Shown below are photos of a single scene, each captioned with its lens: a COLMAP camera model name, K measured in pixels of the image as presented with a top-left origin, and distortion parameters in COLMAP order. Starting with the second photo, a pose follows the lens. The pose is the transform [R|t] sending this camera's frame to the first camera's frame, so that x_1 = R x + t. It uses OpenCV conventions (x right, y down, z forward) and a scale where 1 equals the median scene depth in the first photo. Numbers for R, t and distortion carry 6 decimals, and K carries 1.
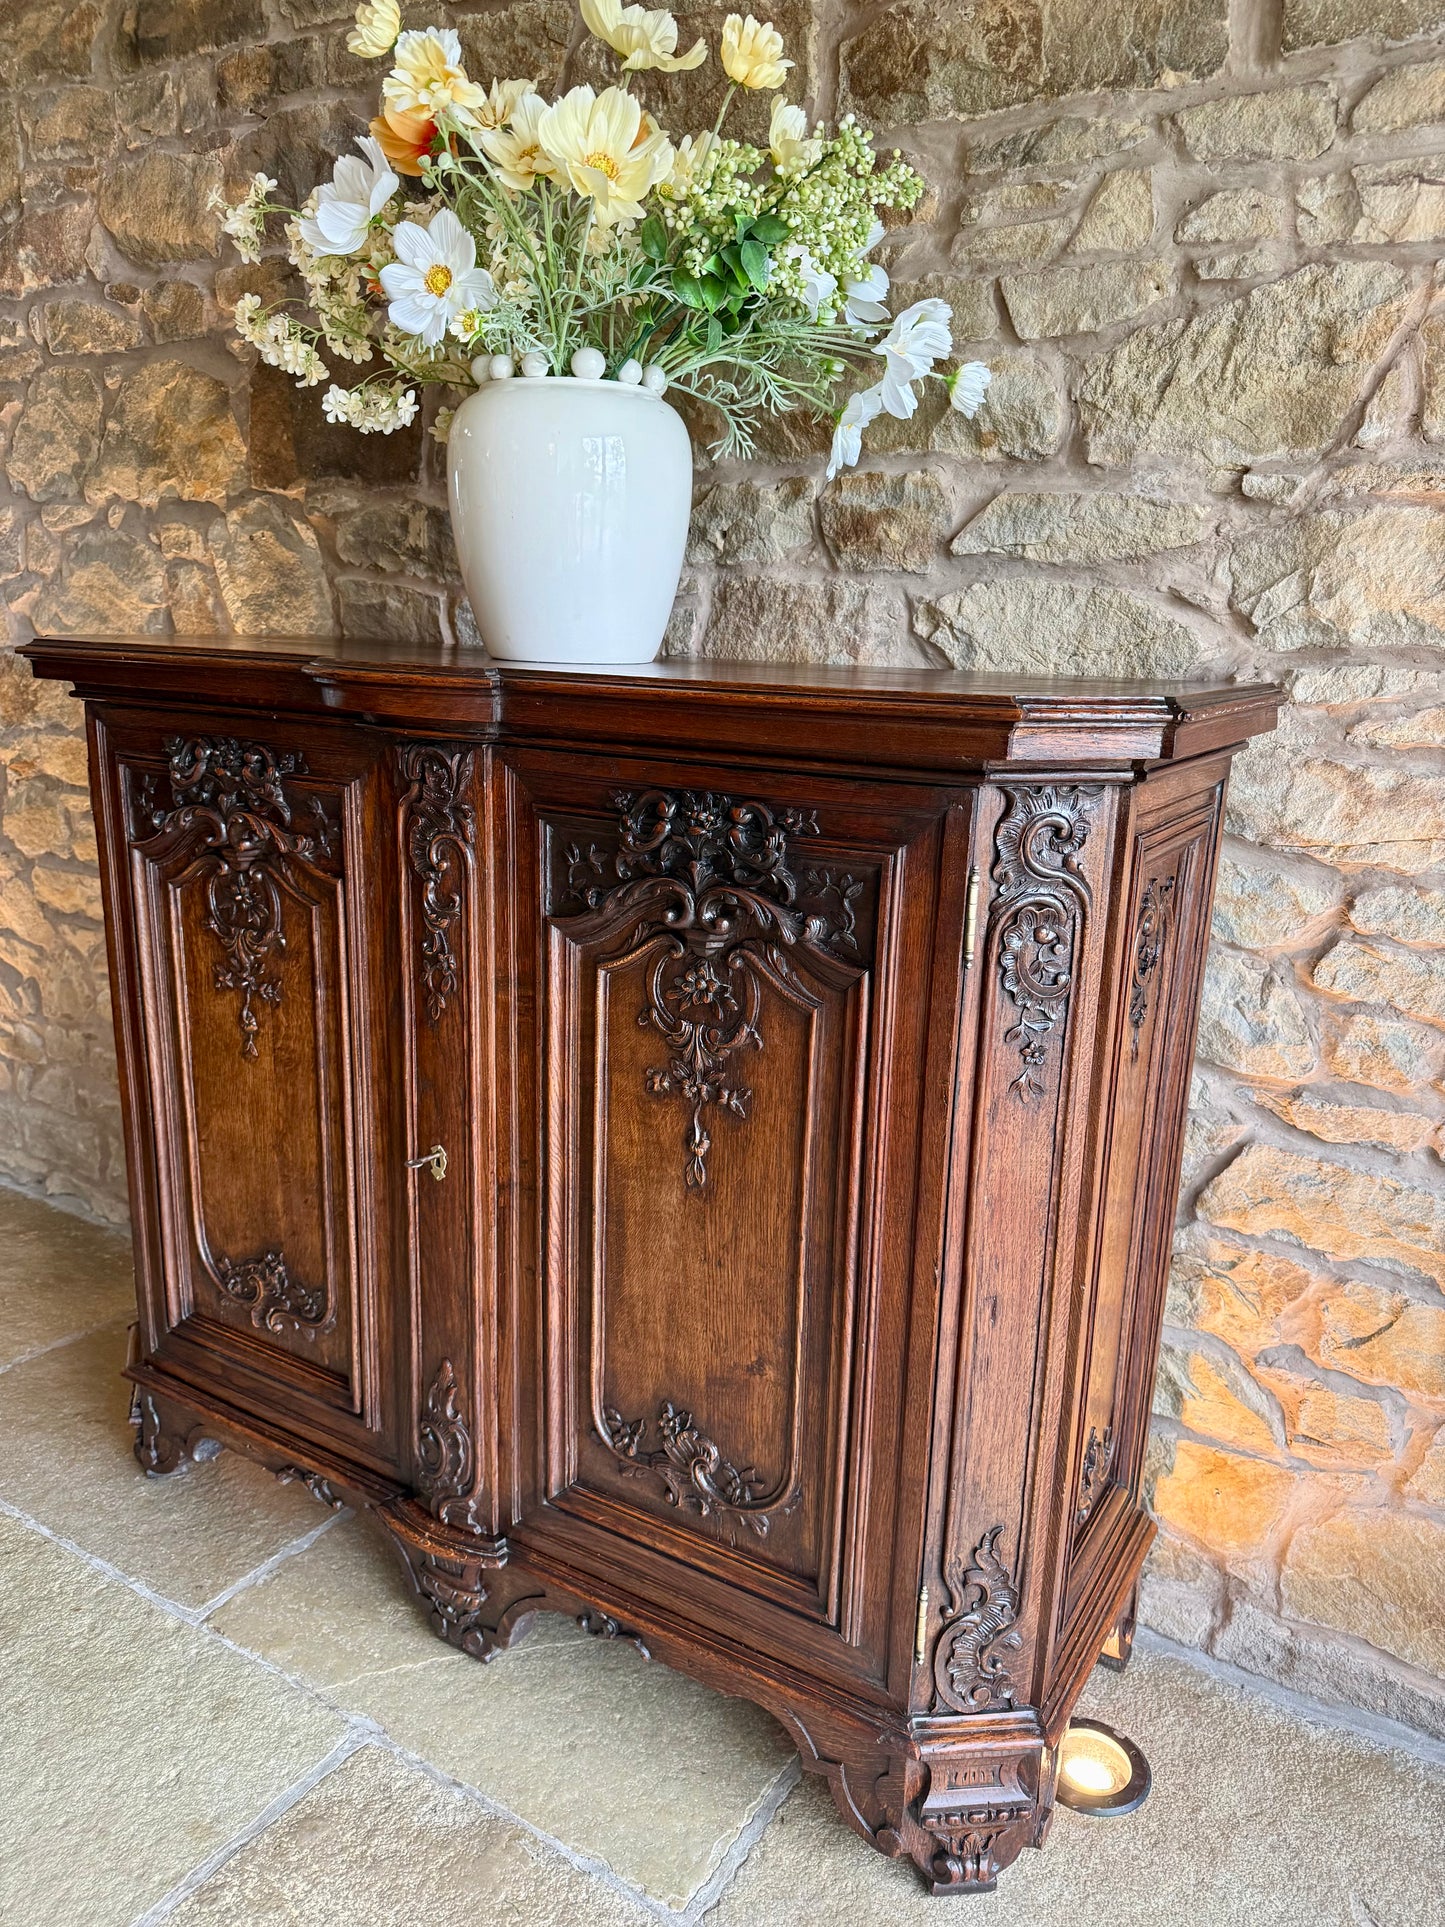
lens RADIAL K [[1390.3, 0, 709.0], [0, 1390.3, 972.0], [0, 0, 1]] dist [0.011754, -0.039536]
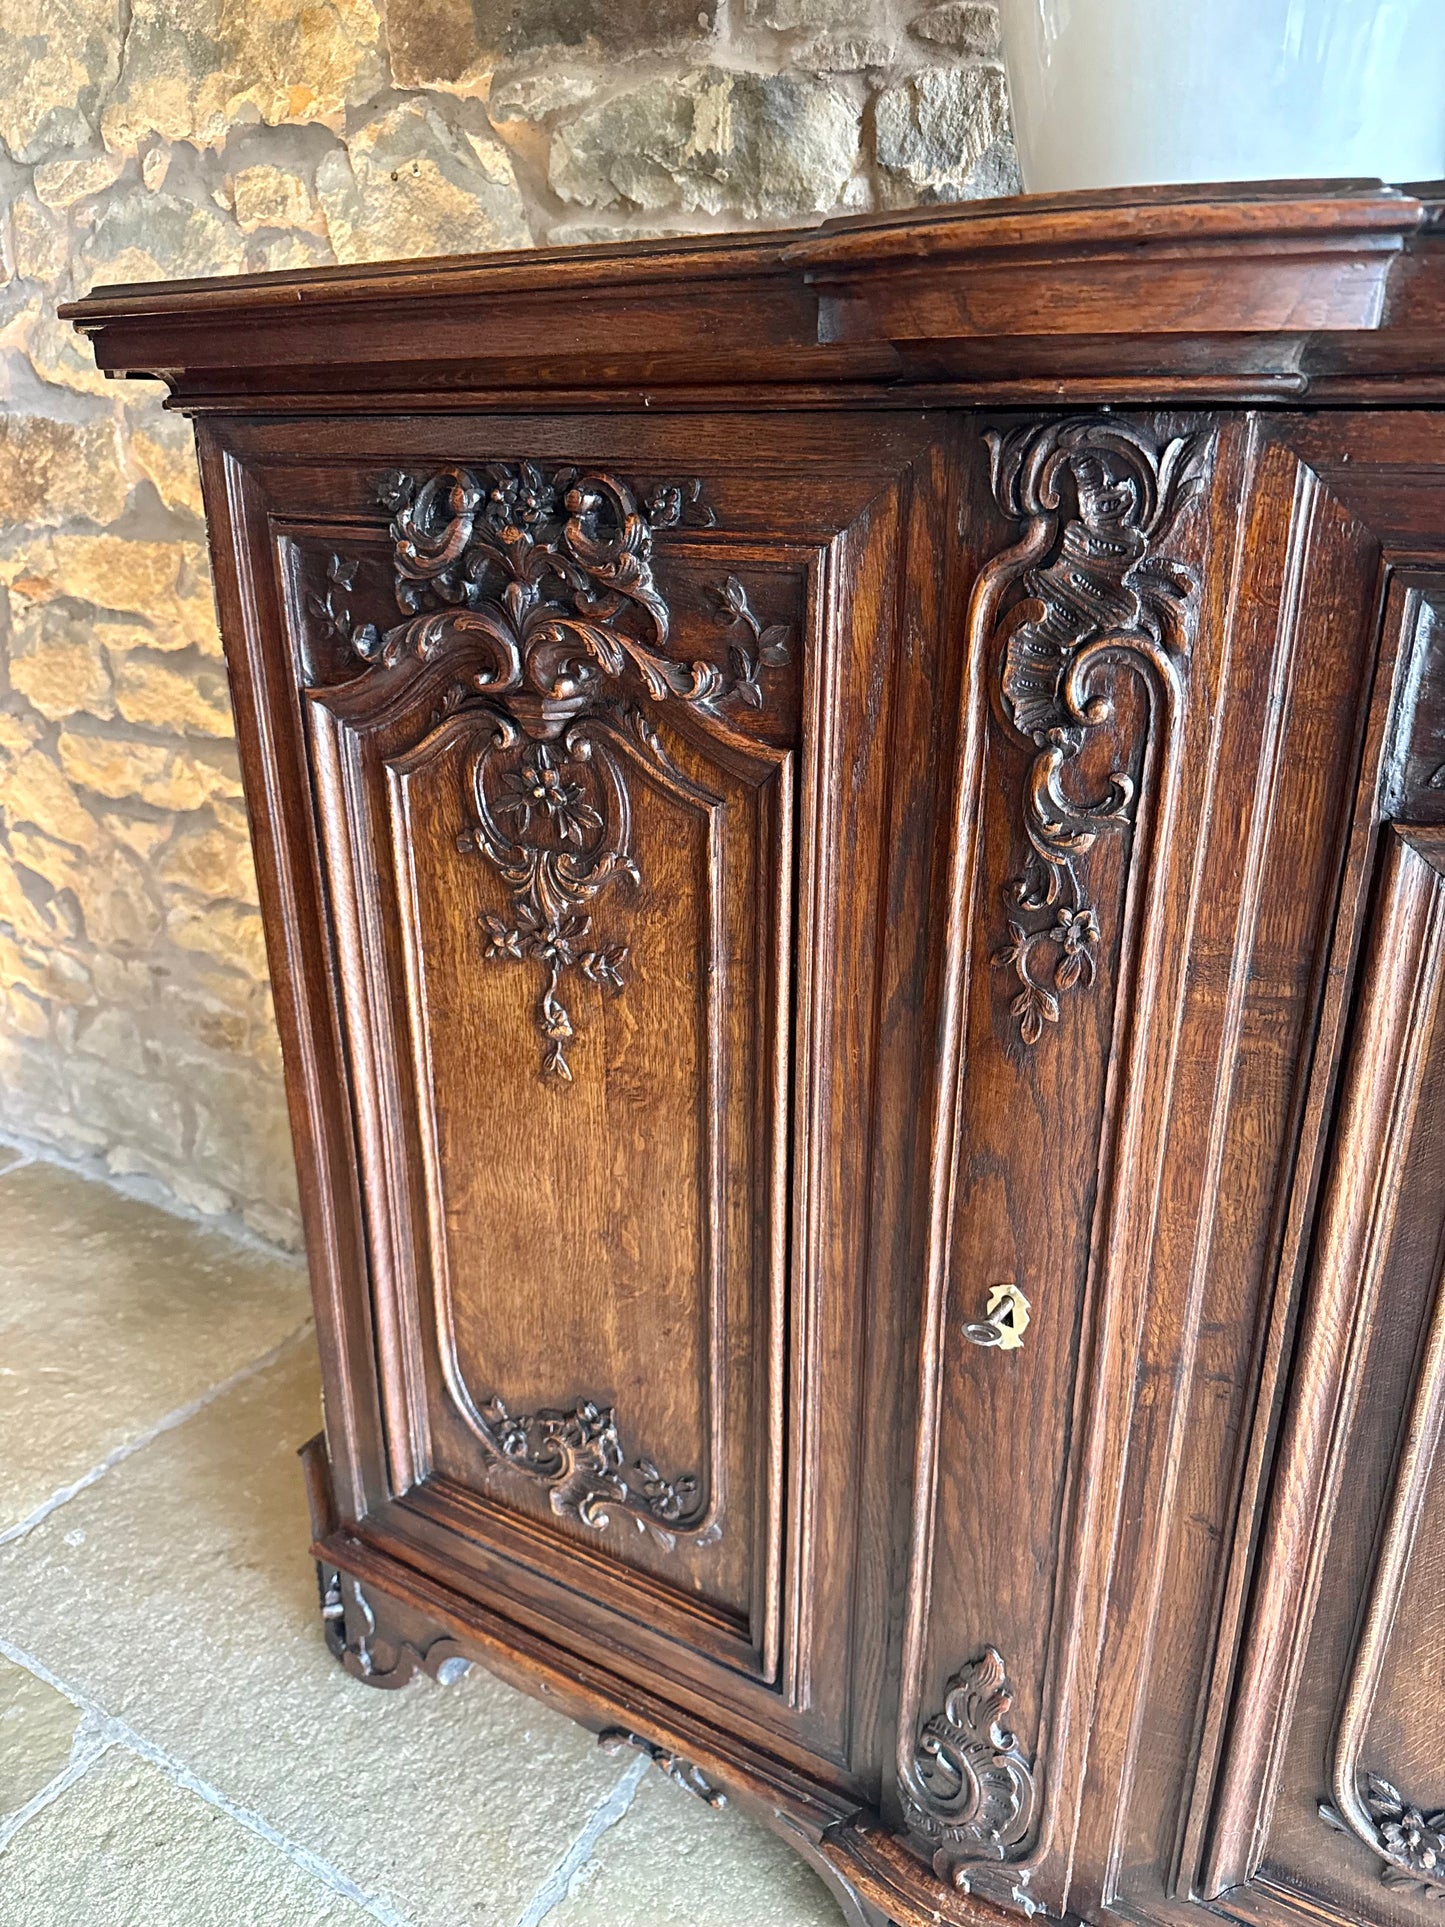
lens RADIAL K [[1390.3, 0, 694.1], [0, 1390.3, 974.9], [0, 0, 1]] dist [0.011754, -0.039536]
pose [[0.999350, -0.036013, -0.001417, -0.304345], [0.035925, 0.992205, 0.119326, -0.048563], [-0.002891, -0.119299, 0.992854, 0.518403]]
